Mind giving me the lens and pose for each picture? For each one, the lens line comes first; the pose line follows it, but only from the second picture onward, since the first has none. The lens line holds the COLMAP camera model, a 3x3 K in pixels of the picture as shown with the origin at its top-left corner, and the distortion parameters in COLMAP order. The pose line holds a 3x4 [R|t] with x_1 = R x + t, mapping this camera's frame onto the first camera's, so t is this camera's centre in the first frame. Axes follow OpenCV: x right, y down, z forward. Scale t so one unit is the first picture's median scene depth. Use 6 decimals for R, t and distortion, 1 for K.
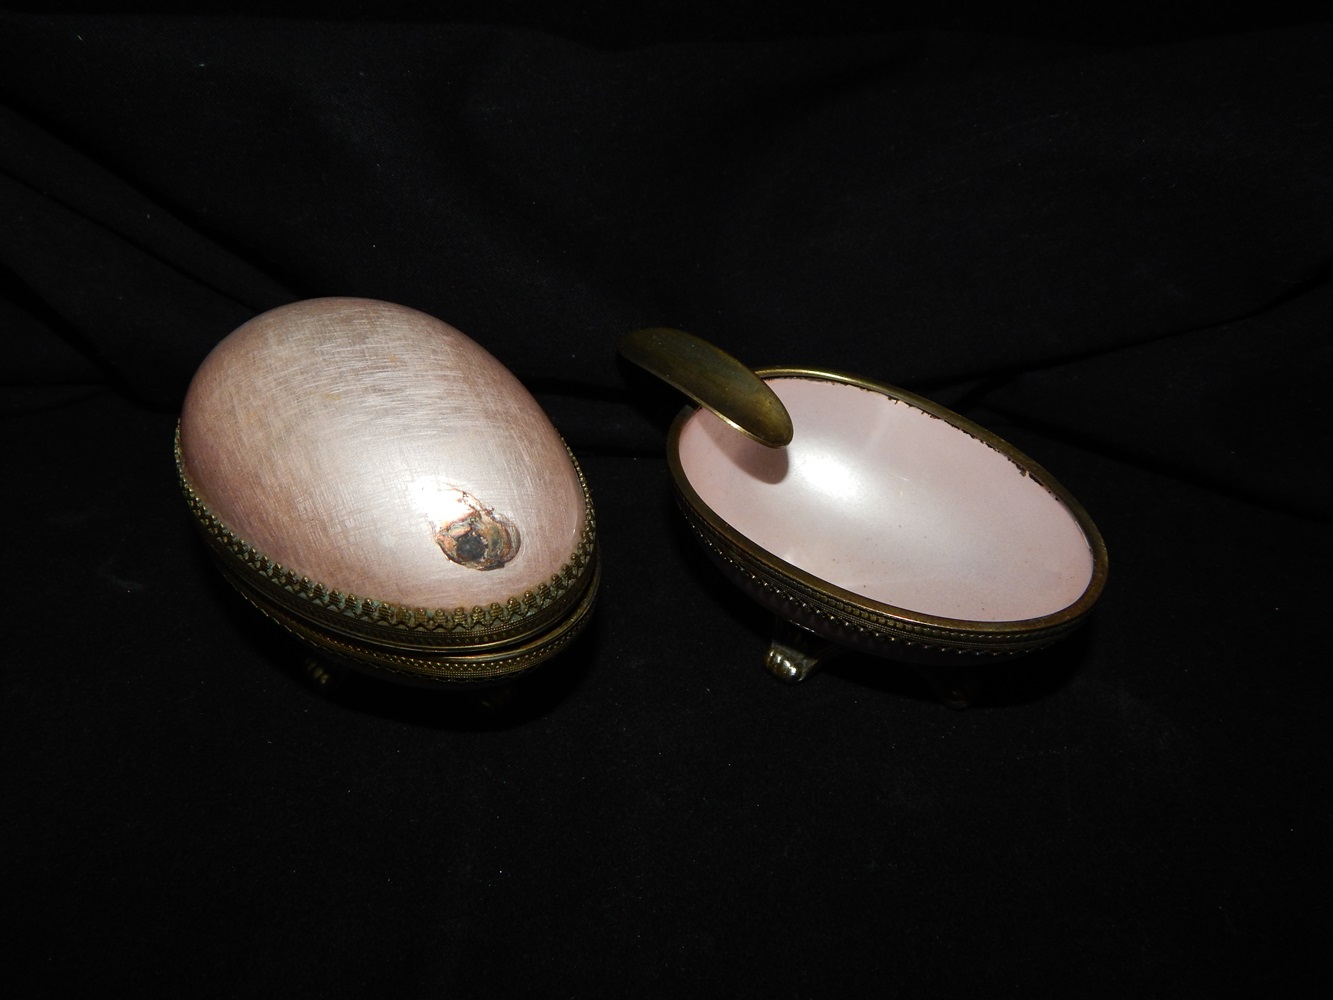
lens RADIAL K [[1061.9, 0, 667.0], [0, 1061.9, 531.1], [0, 0, 1]] dist [-0.005832, -0.001332]
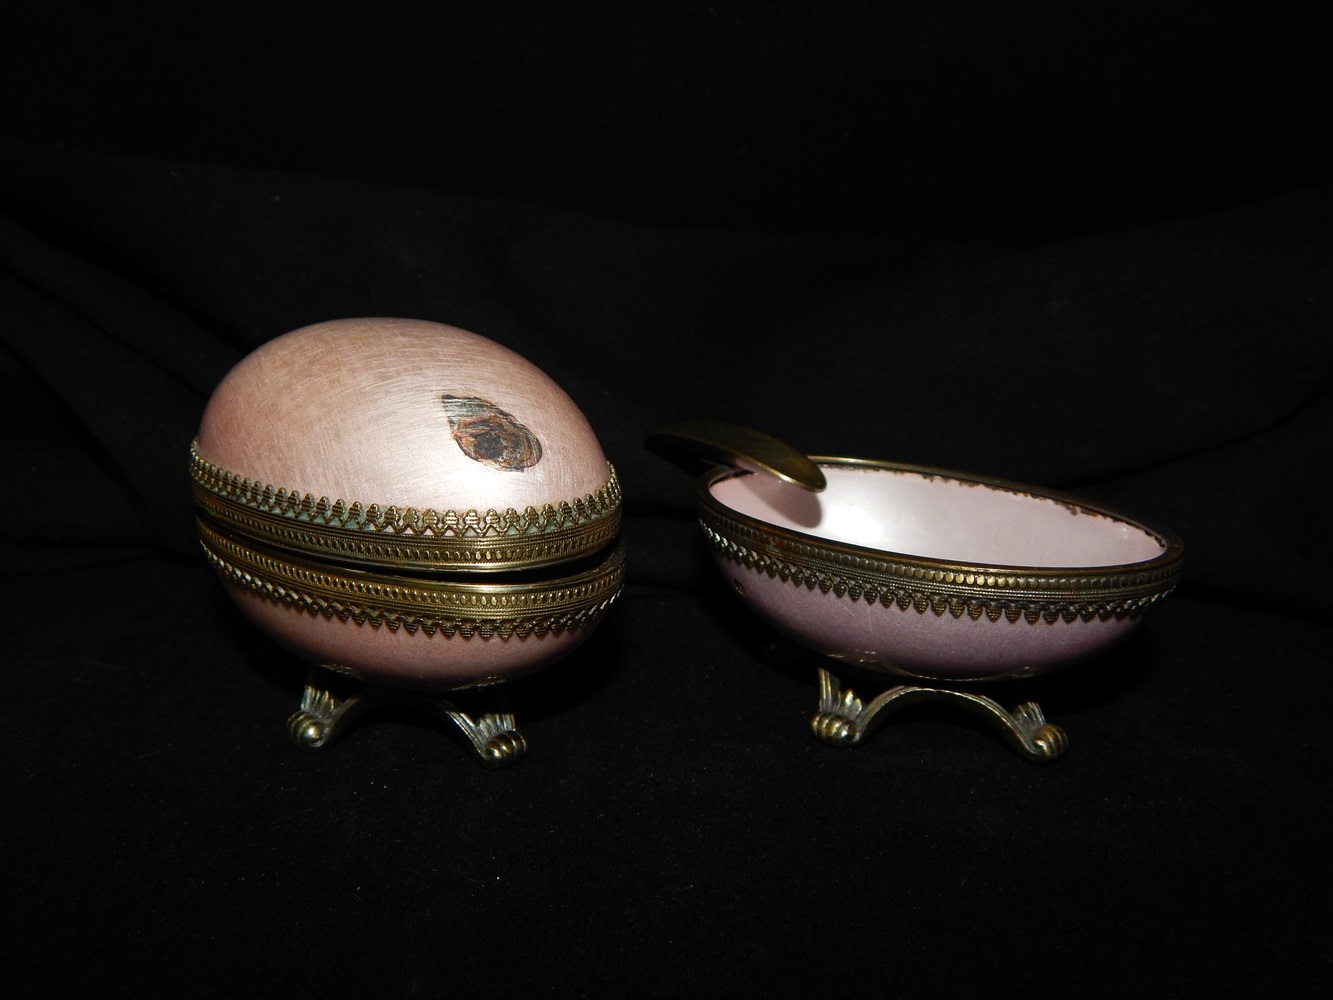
lens RADIAL K [[1094.9, 0, 666.5], [0, 1094.9, 500.0], [0, 0, 1]] dist [-0.012845, -0.001383]
pose [[0.999672, -0.015970, -0.020030, -0.007405], [0.005791, 0.902542, -0.430564, 0.381523], [0.024954, 0.430306, 0.902338, 0.120060]]
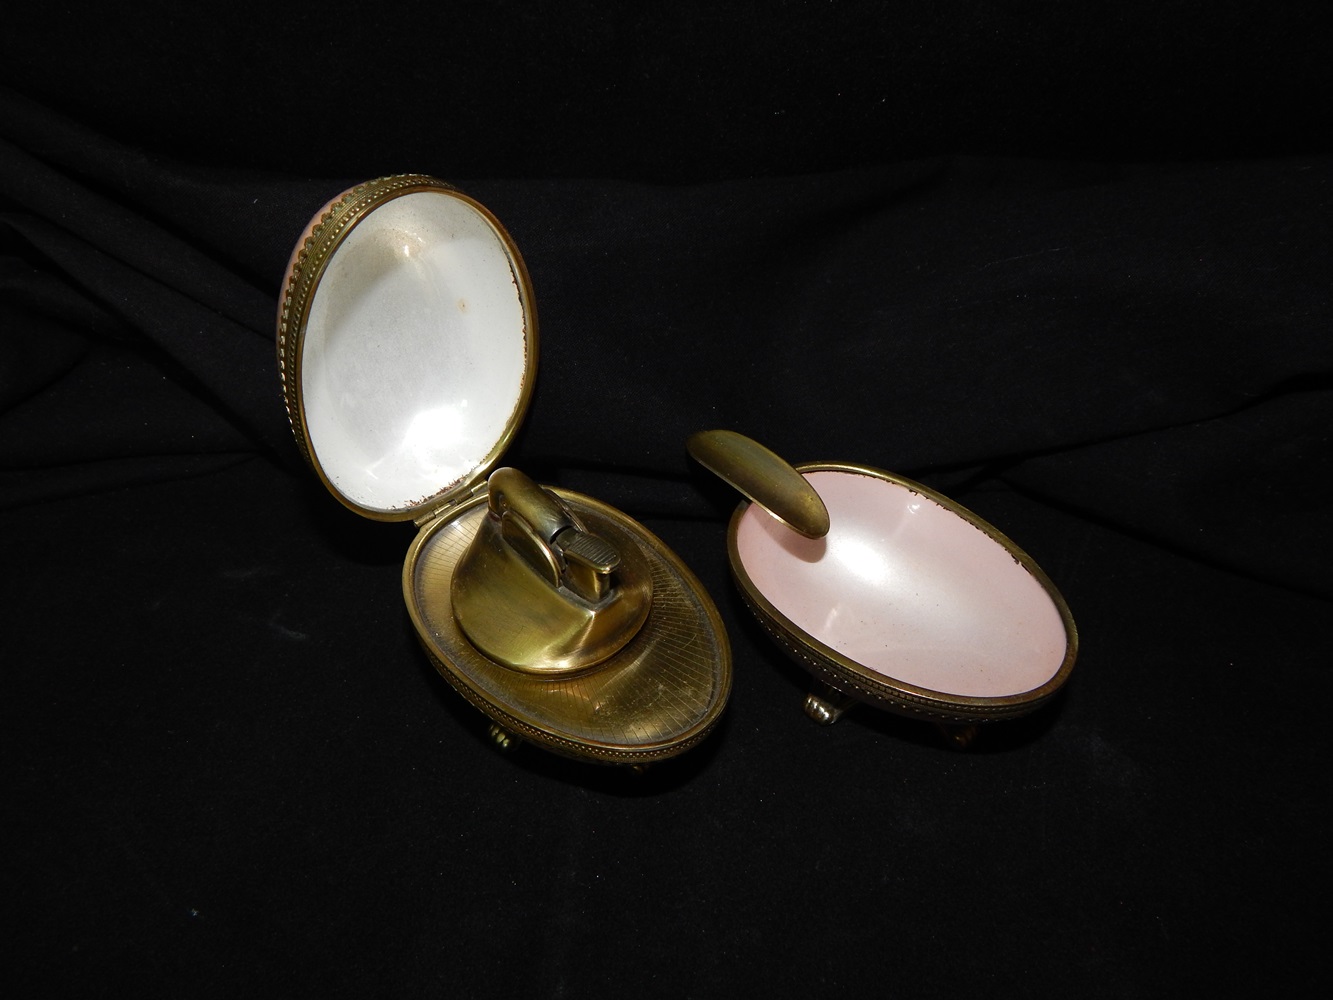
lens RADIAL K [[1094.9, 0, 666.5], [0, 1094.9, 500.0], [0, 0, 1]] dist [-0.012845, -0.001383]
pose [[0.999196, 0.010101, -0.038790, -0.023869], [-0.008048, 0.998577, 0.052722, -0.207856], [0.039267, -0.052367, 0.997856, -0.303876]]
